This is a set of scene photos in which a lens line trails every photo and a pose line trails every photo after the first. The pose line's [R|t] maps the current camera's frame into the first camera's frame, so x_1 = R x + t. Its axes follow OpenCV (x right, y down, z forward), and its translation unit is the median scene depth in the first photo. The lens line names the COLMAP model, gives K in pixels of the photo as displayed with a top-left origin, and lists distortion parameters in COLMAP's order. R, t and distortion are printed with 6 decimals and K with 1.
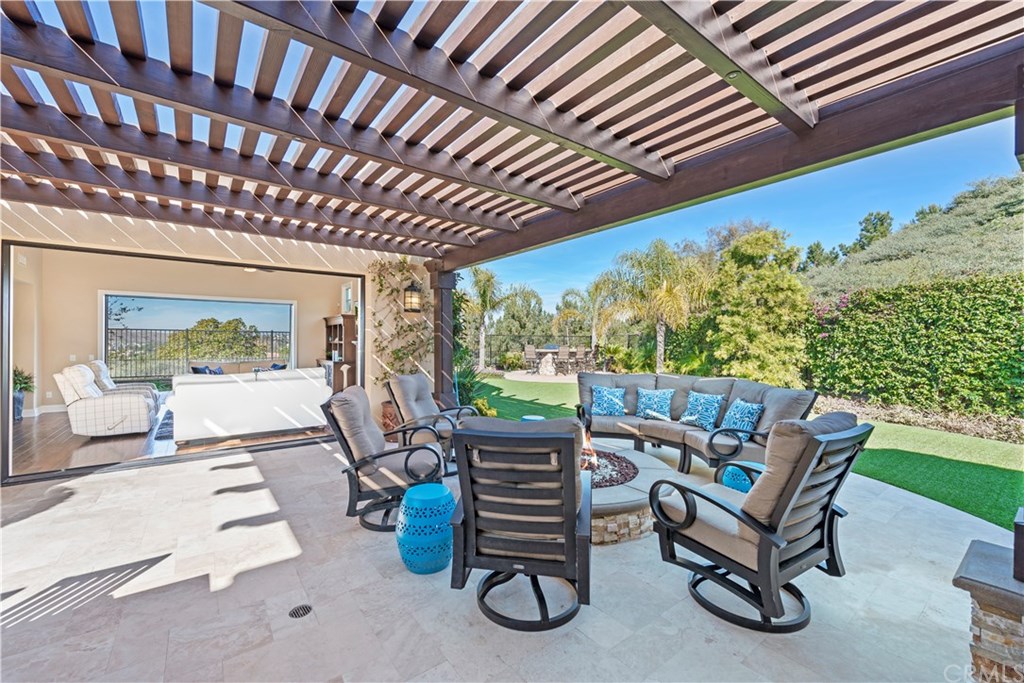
lens RADIAL K [[415.0, 0, 509.5], [0, 415.0, 340.8], [0, 0, 1]] dist [0.006866, -0.000017]
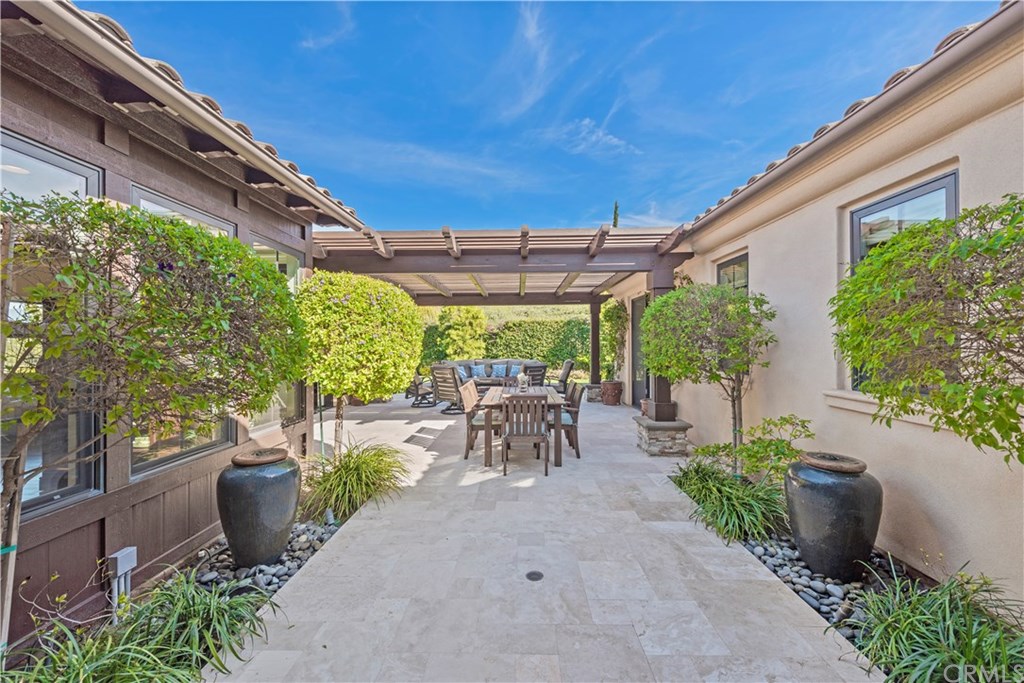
lens RADIAL K [[402.2, 0, 512.0], [0, 402.2, 344.8], [0, 0, 1]] dist [0.020942, -0.000063]
pose [[0.615637, -0.008152, 0.787988, -0.843102], [0.004809, 0.999967, 0.006588, -0.007710], [-0.788015, -0.000266, 0.615656, -0.347236]]
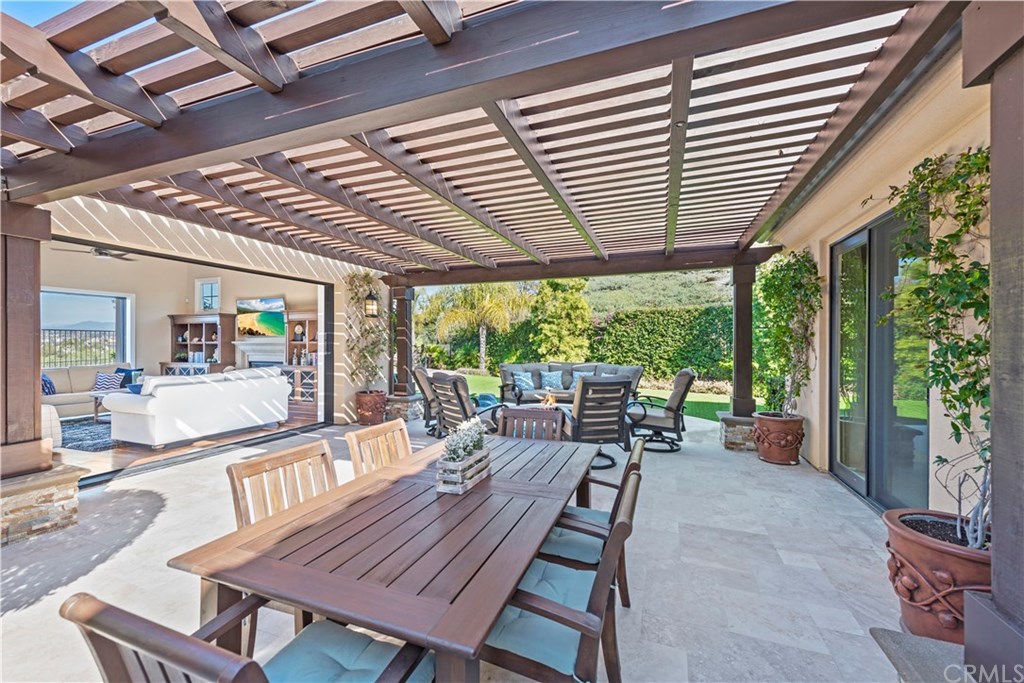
lens RADIAL K [[402.2, 0, 512.0], [0, 402.2, 344.8], [0, 0, 1]] dist [0.020942, -0.000063]
pose [[0.845012, -0.004486, 0.534729, -0.392541], [-0.000124, 0.999963, 0.008585, 0.000032], [-0.534748, -0.007320, 0.844980, -0.148768]]
